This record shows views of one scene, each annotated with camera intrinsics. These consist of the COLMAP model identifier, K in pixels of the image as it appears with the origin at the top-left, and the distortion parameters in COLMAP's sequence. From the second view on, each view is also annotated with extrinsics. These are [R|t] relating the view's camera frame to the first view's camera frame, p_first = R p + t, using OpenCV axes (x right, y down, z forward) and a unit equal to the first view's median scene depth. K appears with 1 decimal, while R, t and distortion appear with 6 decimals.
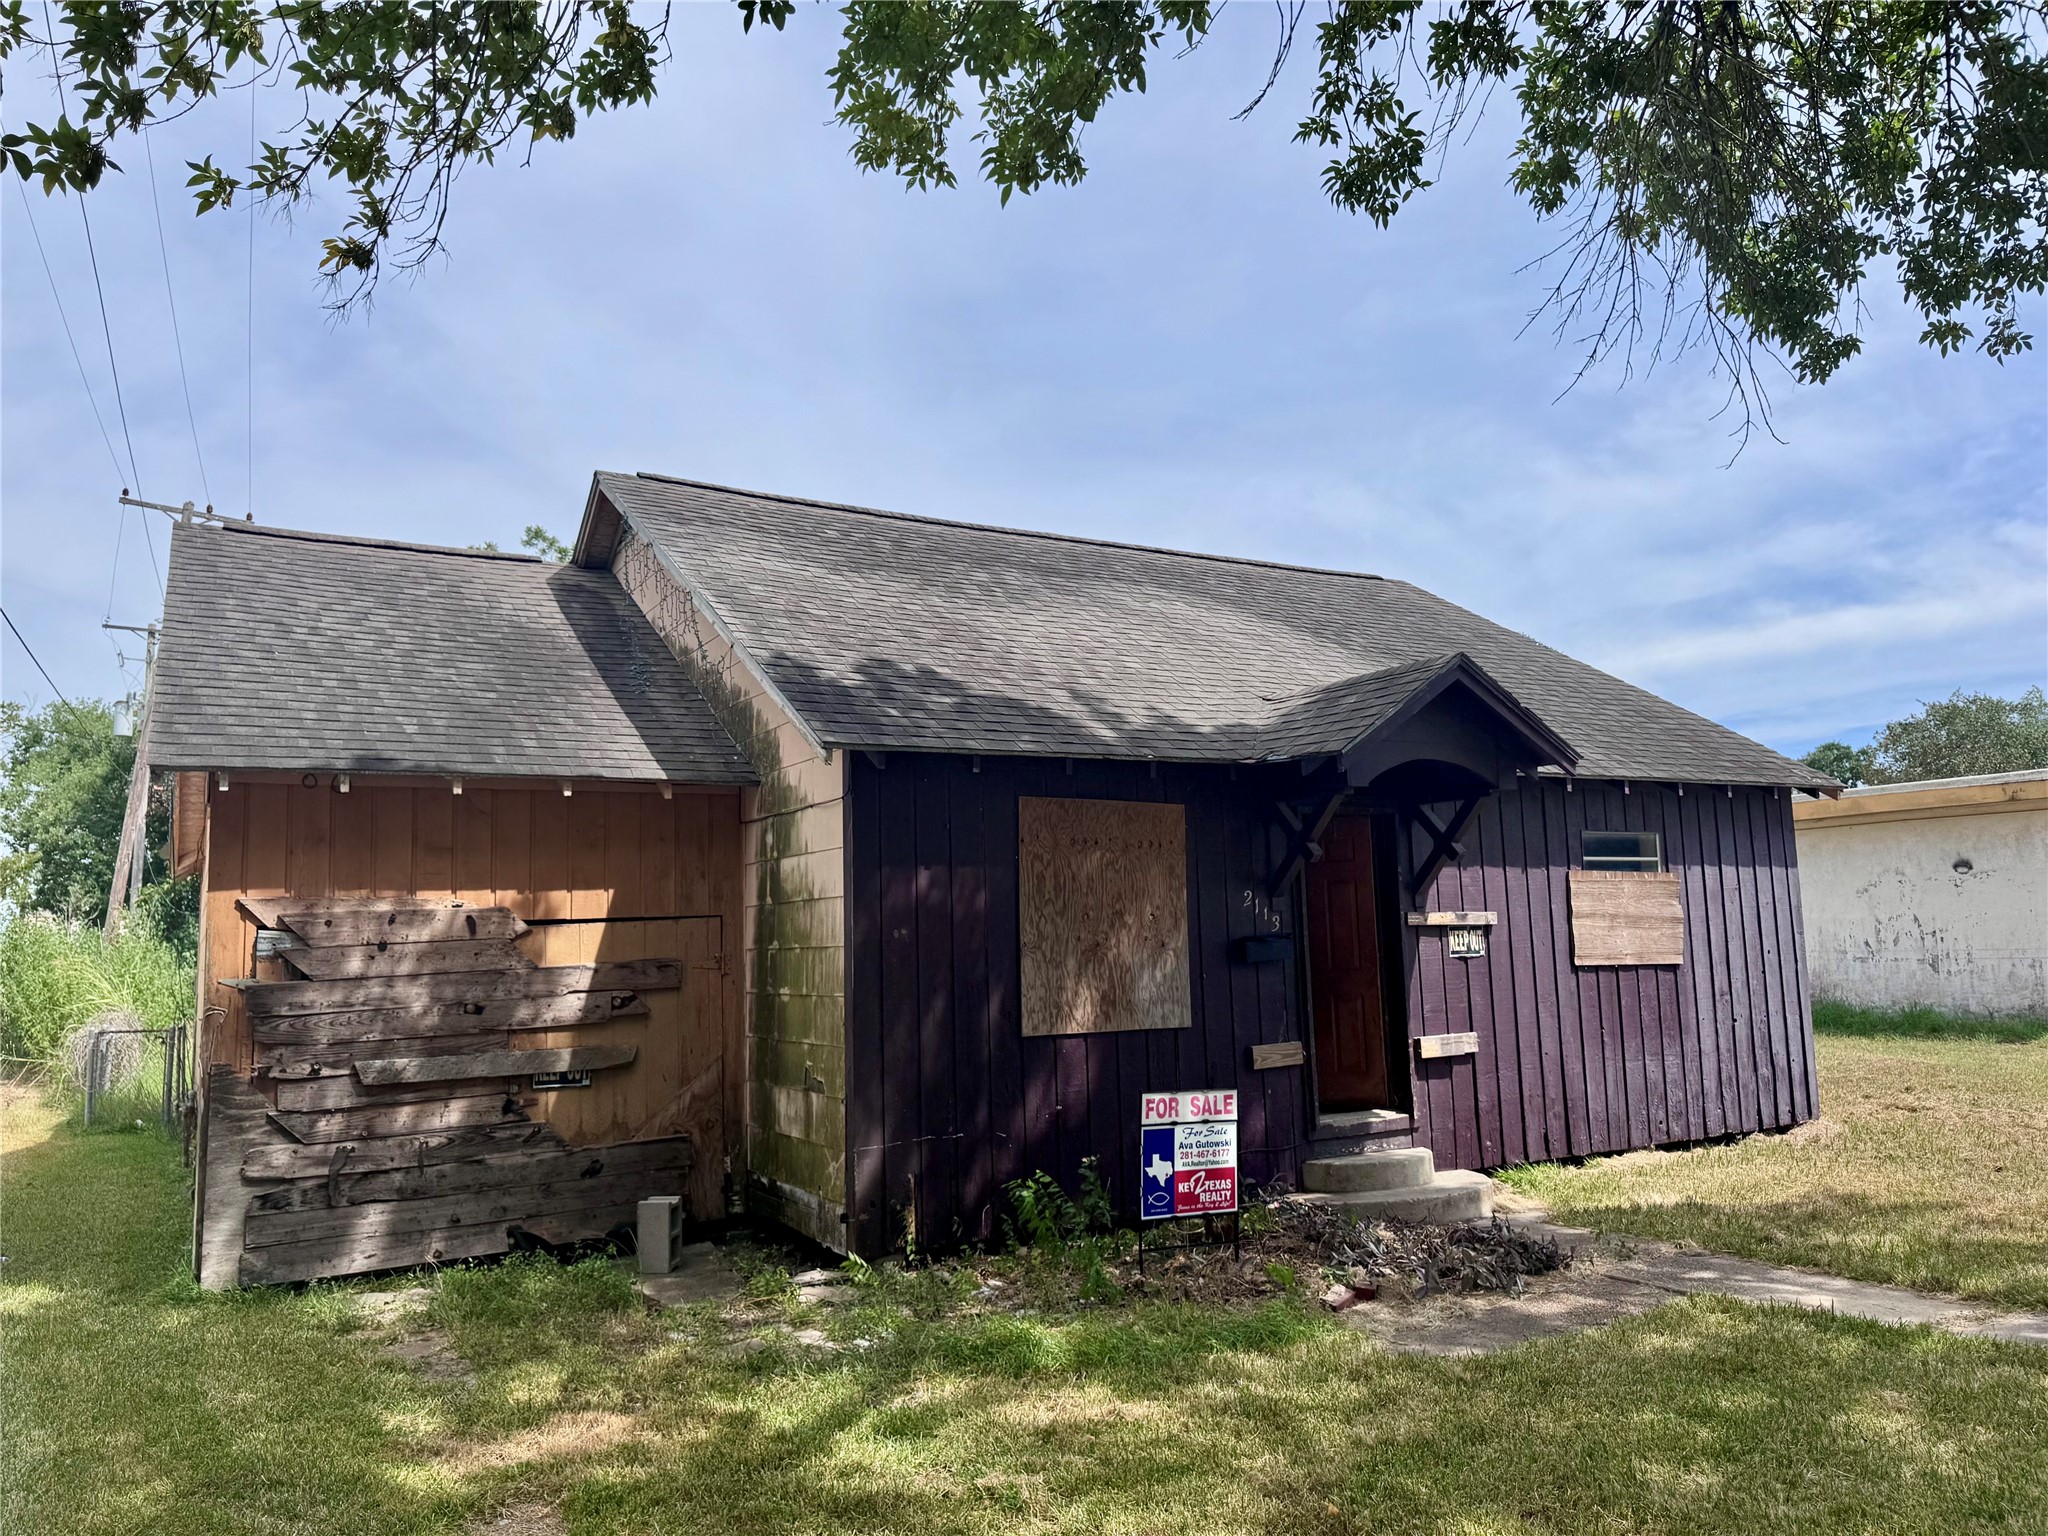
lens RADIAL K [[1409.6, 0, 1024.0], [0, 1409.6, 768.0], [0, 0, 1]] dist [0.137844, -0.251188]
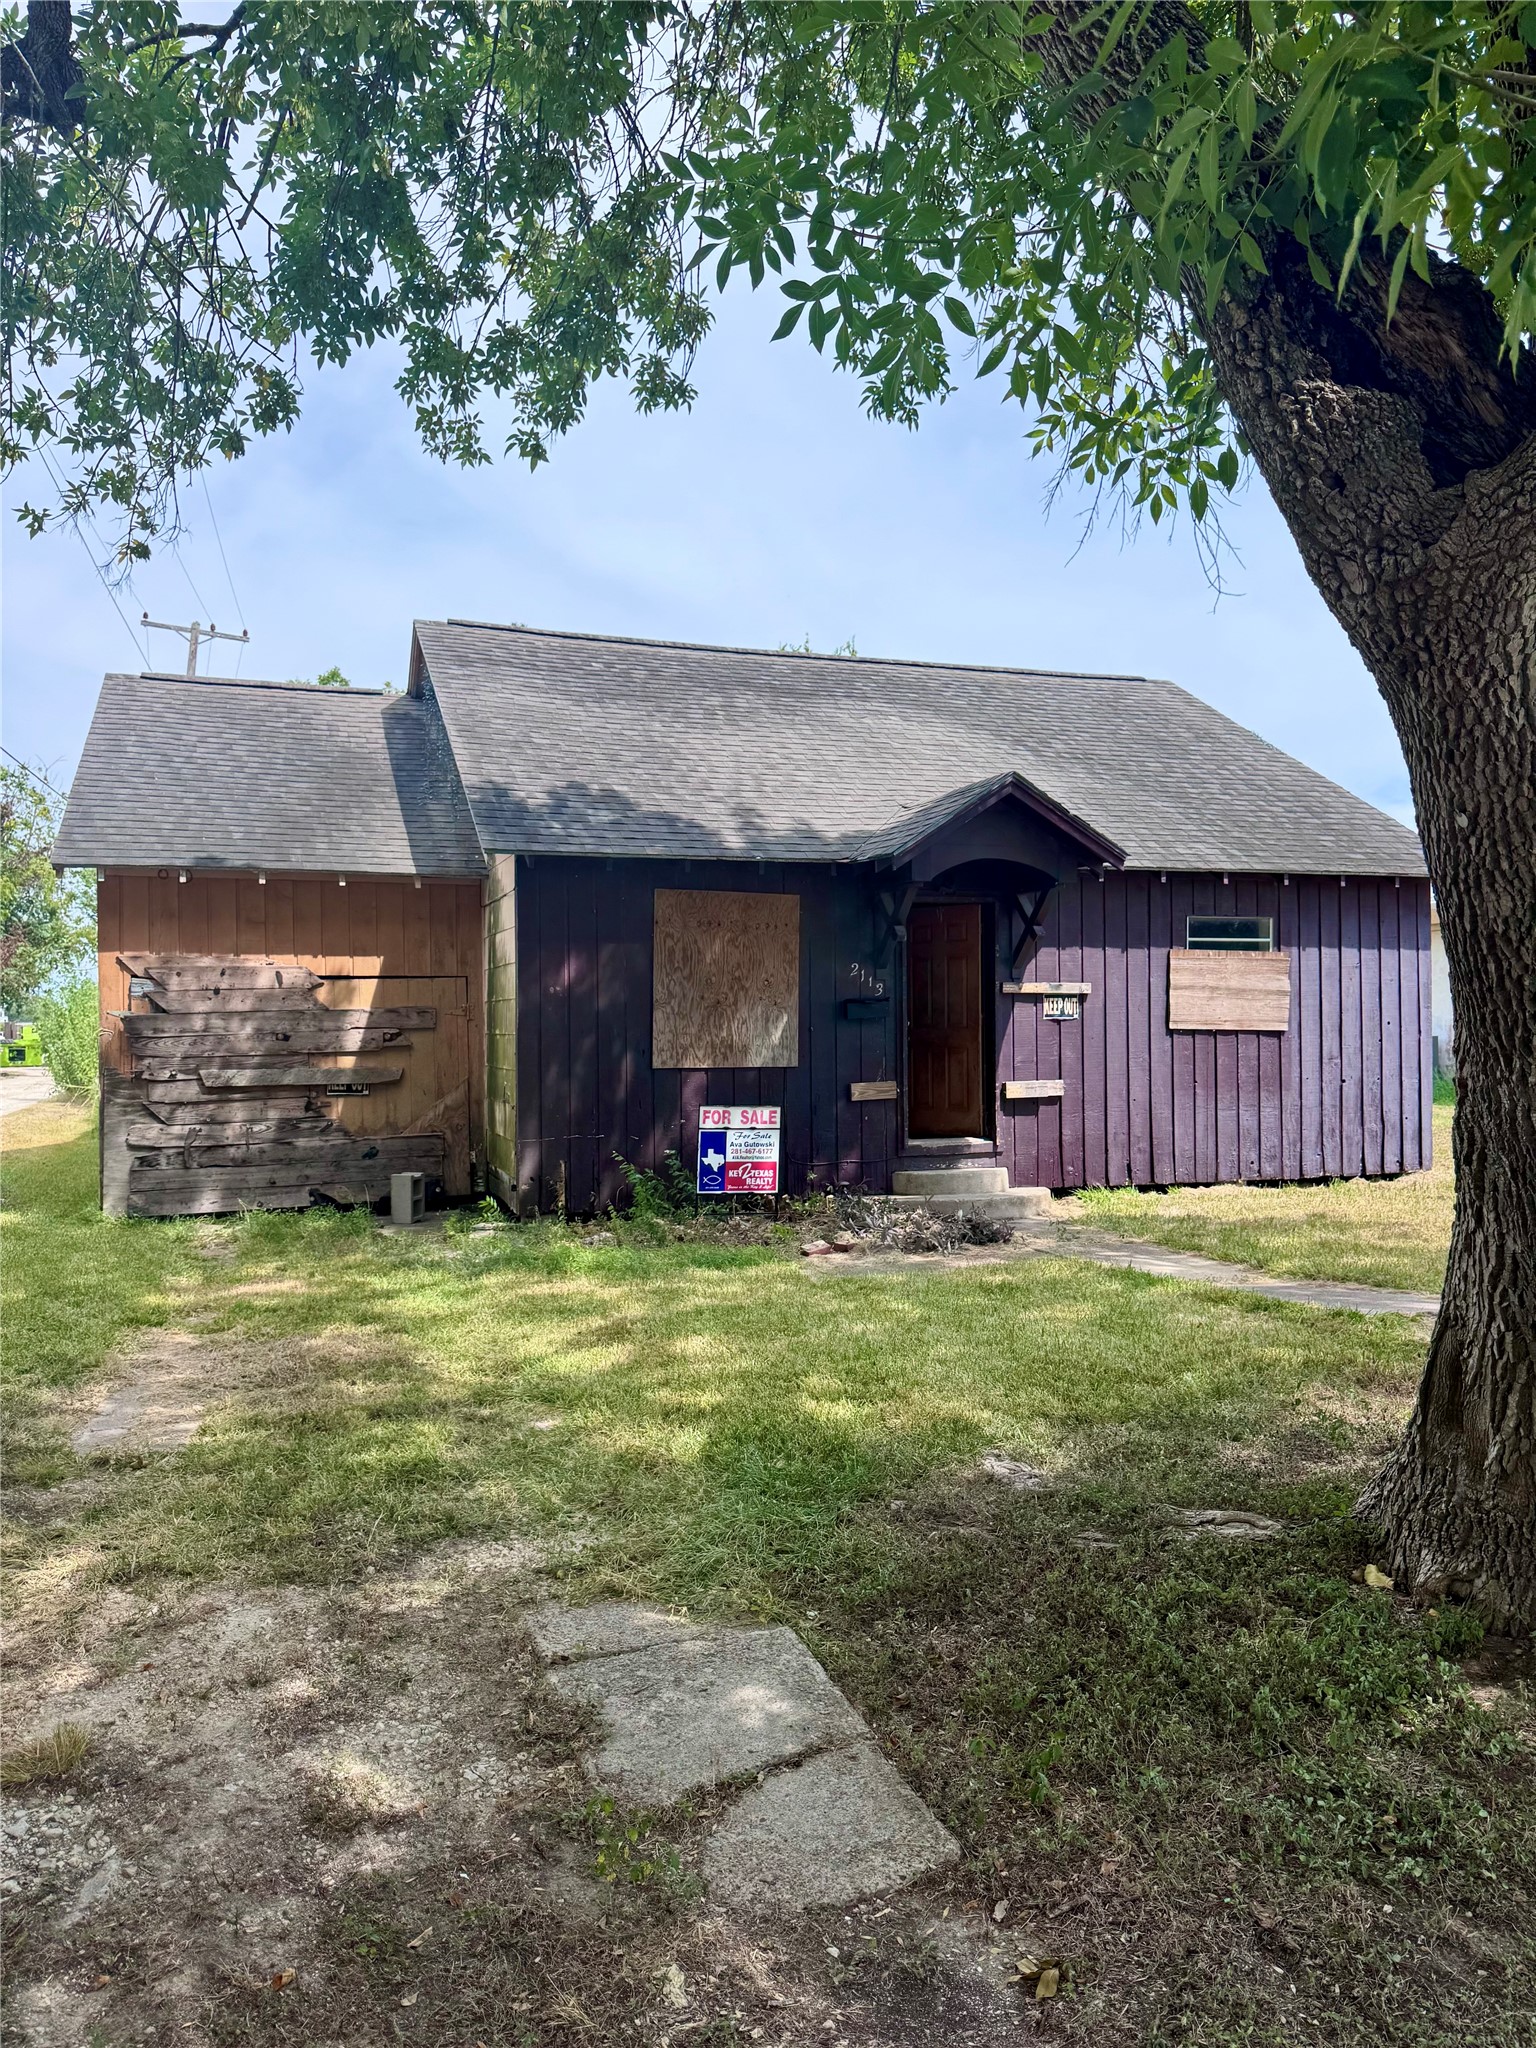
lens RADIAL K [[1409.6, 0, 768.0], [0, 1409.6, 1024.0], [0, 0, 1]] dist [0.137844, -0.251188]
pose [[0.980759, 0.021251, -0.194061, 0.327372], [0.002875, 0.992377, 0.123204, -0.015072], [0.195200, -0.121391, 0.973222, -0.248861]]
